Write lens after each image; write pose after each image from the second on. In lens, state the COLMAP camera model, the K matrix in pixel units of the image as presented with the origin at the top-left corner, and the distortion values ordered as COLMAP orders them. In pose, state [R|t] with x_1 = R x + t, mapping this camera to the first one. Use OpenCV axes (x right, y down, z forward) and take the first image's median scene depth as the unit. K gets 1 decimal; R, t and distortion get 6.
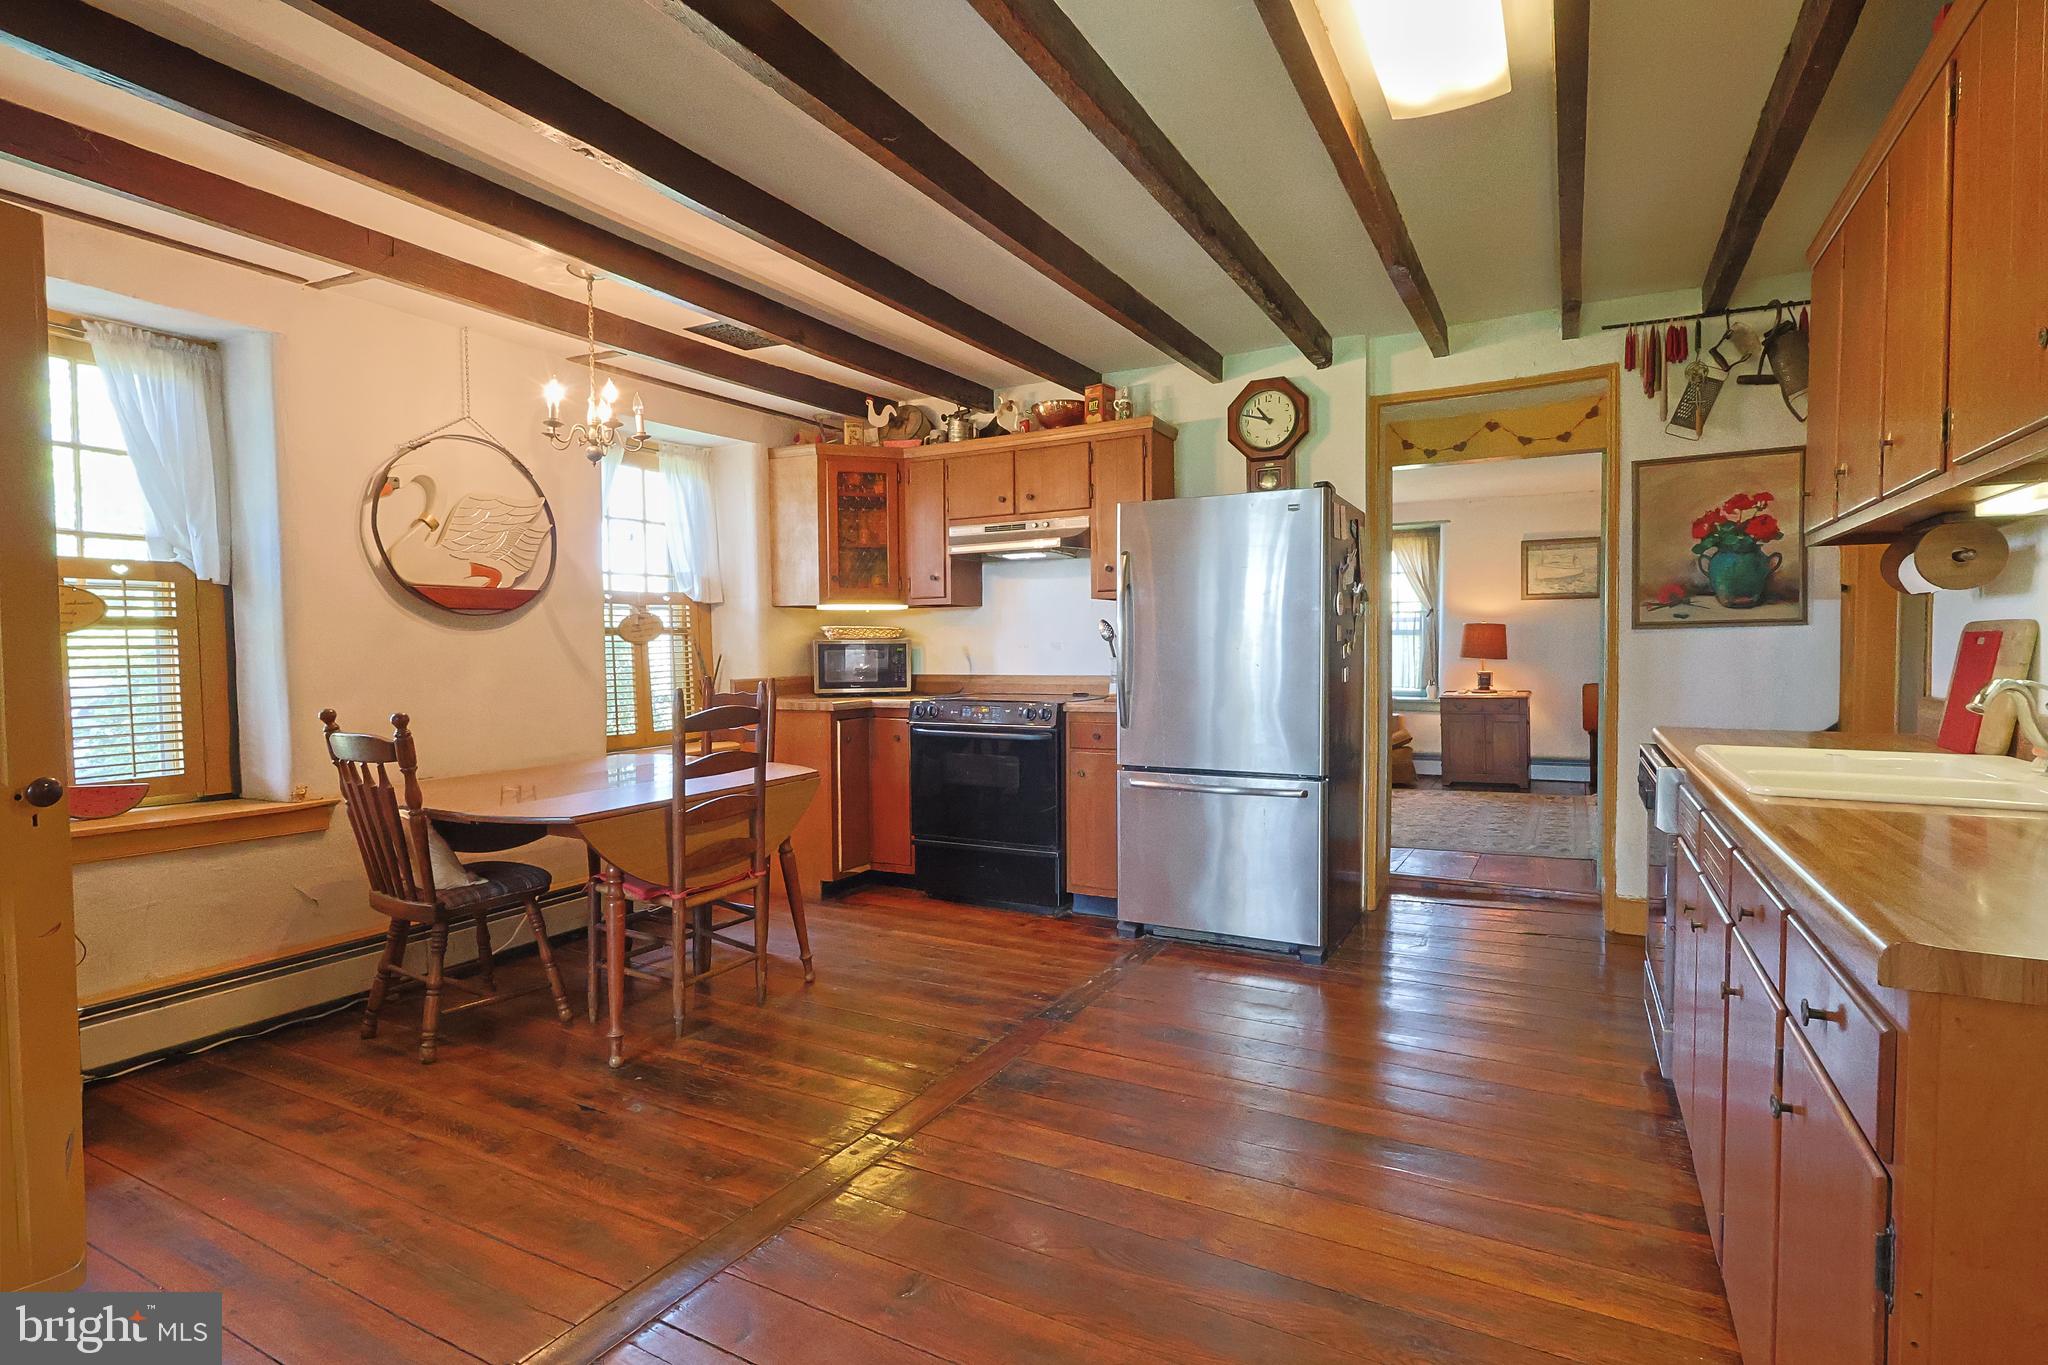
lens RADIAL K [[1005.7, 0, 1017.0], [0, 1005.7, 684.2], [0, 0, 1]] dist [0.001994, -0.000011]
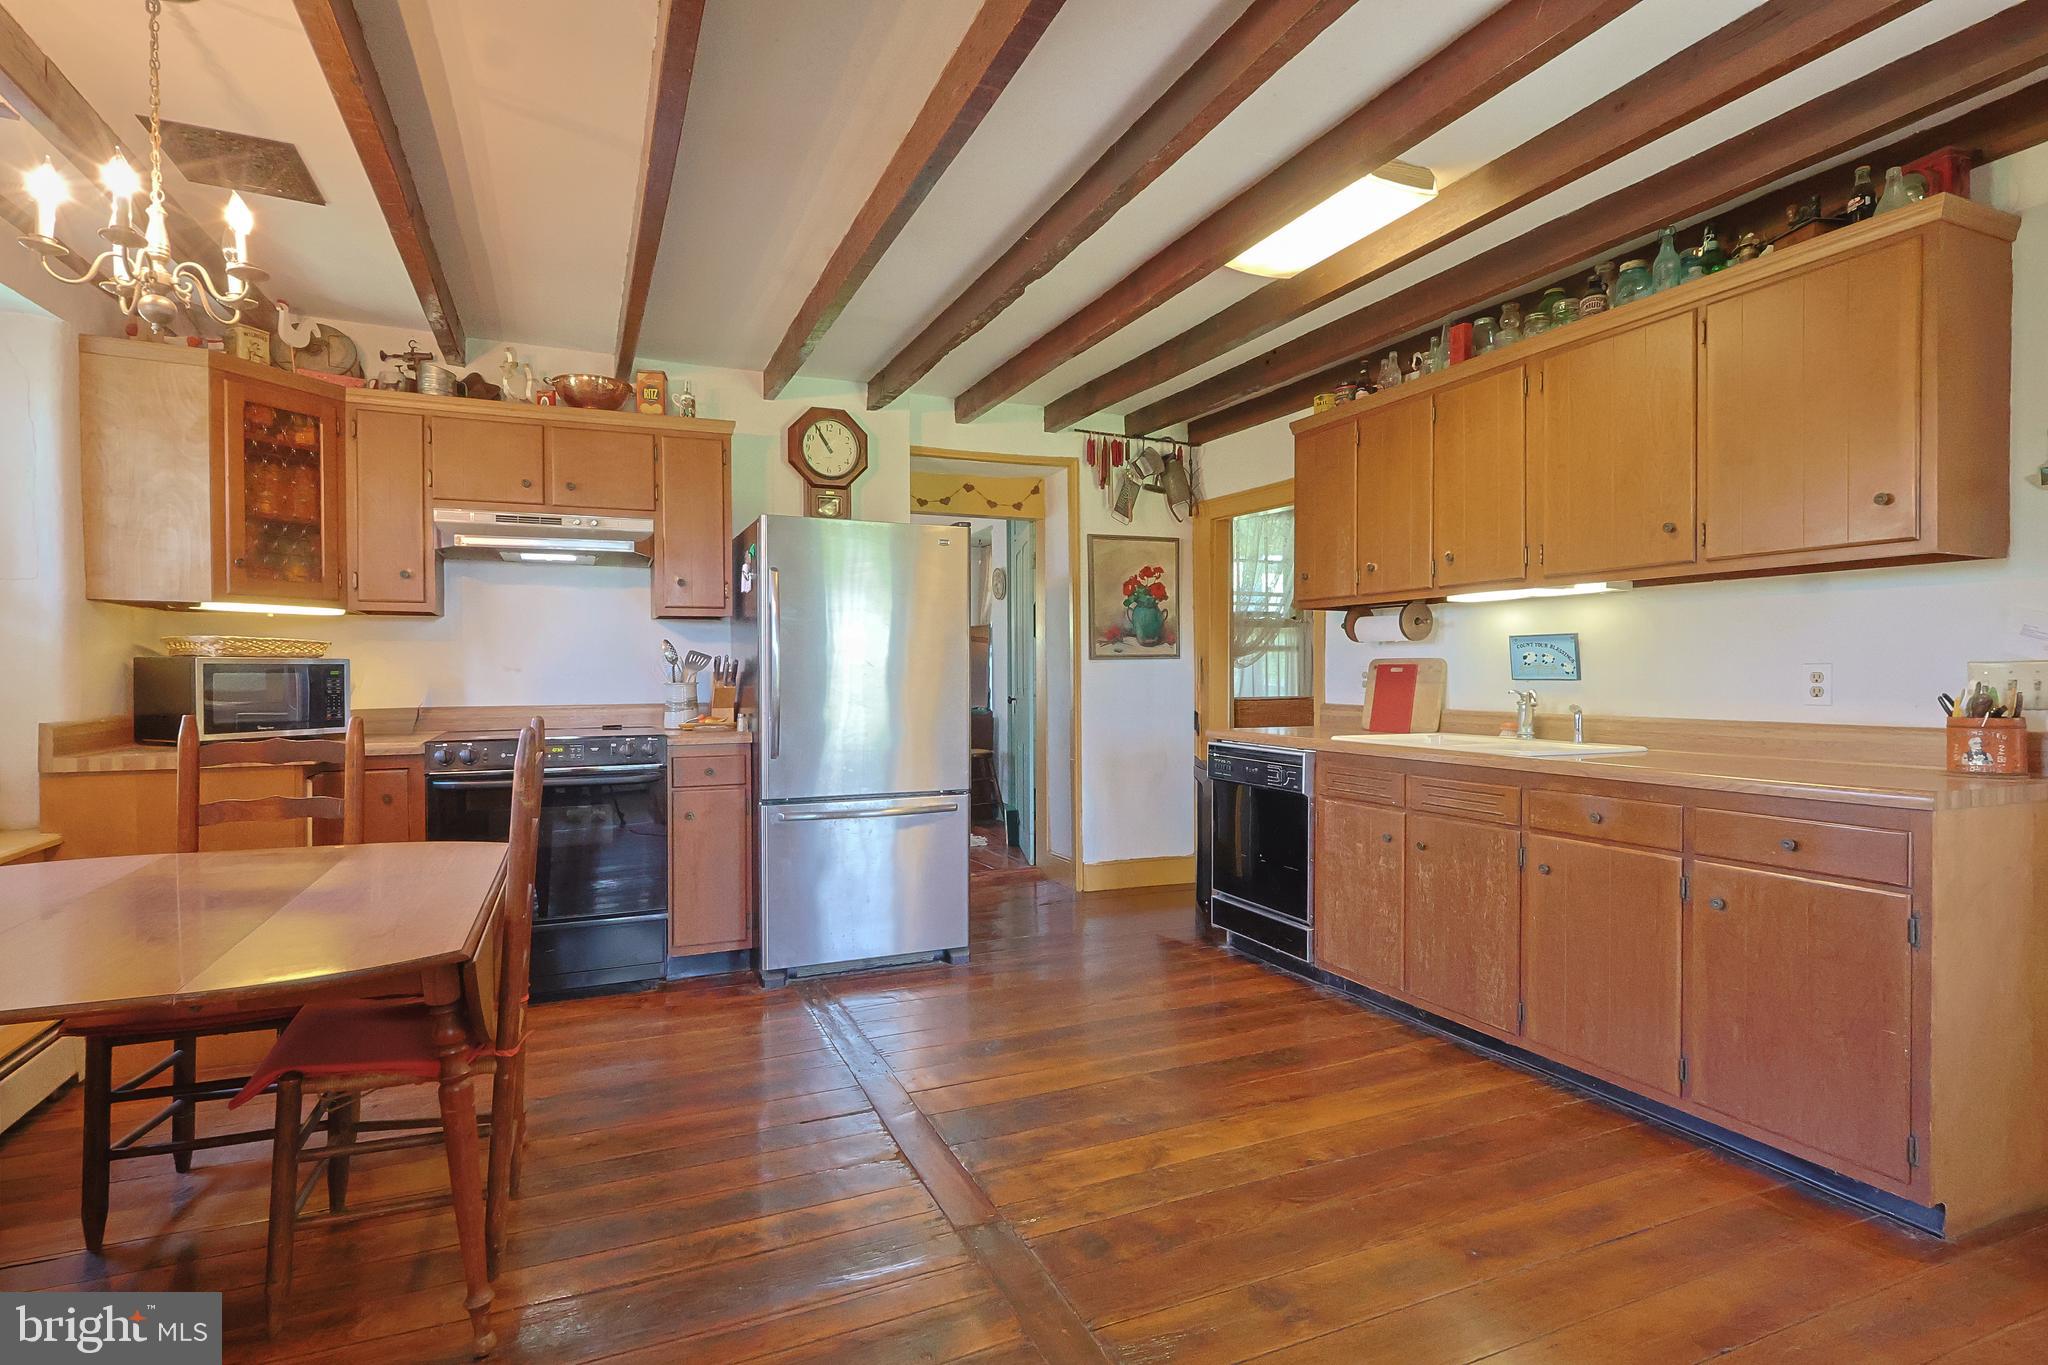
lens RADIAL K [[1005.7, 0, 1028.3], [0, 1005.7, 685.9], [0, 0, 1]] dist [0.001994, -0.000011]
pose [[0.612561, -0.004514, 0.790410, -0.429313], [0.026944, 0.999522, -0.015174, -0.002318], [-0.789964, 0.030592, 0.612390, 0.224990]]
